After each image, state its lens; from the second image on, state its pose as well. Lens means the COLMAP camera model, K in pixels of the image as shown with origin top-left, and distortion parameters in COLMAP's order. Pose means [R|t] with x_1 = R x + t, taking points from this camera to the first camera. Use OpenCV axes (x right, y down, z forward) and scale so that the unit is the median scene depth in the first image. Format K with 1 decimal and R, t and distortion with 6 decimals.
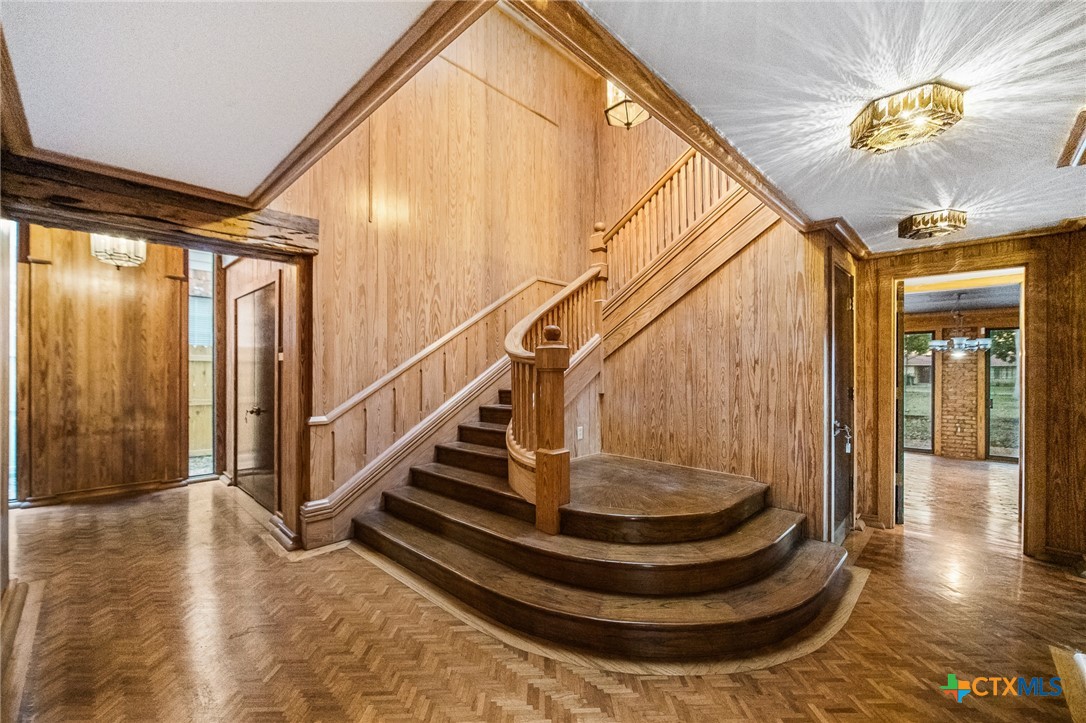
lens RADIAL K [[439.4, 0, 538.5], [0, 439.4, 368.6], [0, 0, 1]] dist [0.009854, -0.000476]
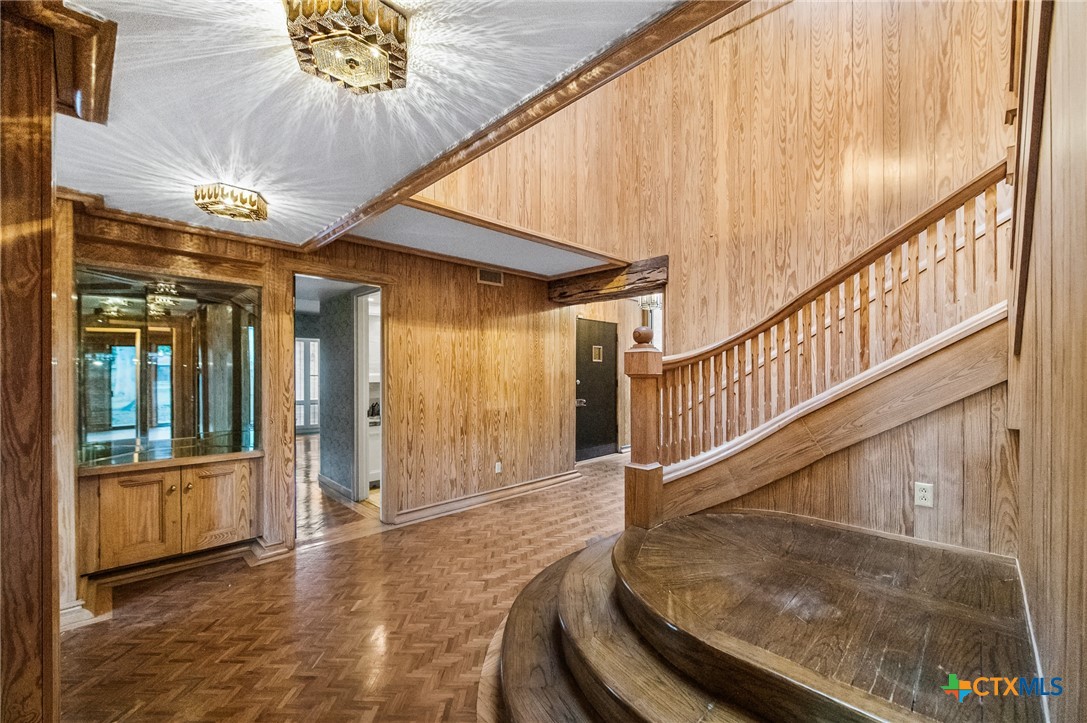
lens RADIAL K [[438.7, 0, 537.0], [0, 438.7, 371.9], [0, 0, 1]] dist [-0.001097, -0.000477]
pose [[0.000962, 0.001886, -0.999998, 0.694214], [0.003572, 0.999992, 0.001889, -0.006882], [0.999993, -0.003574, 0.000956, 0.581273]]
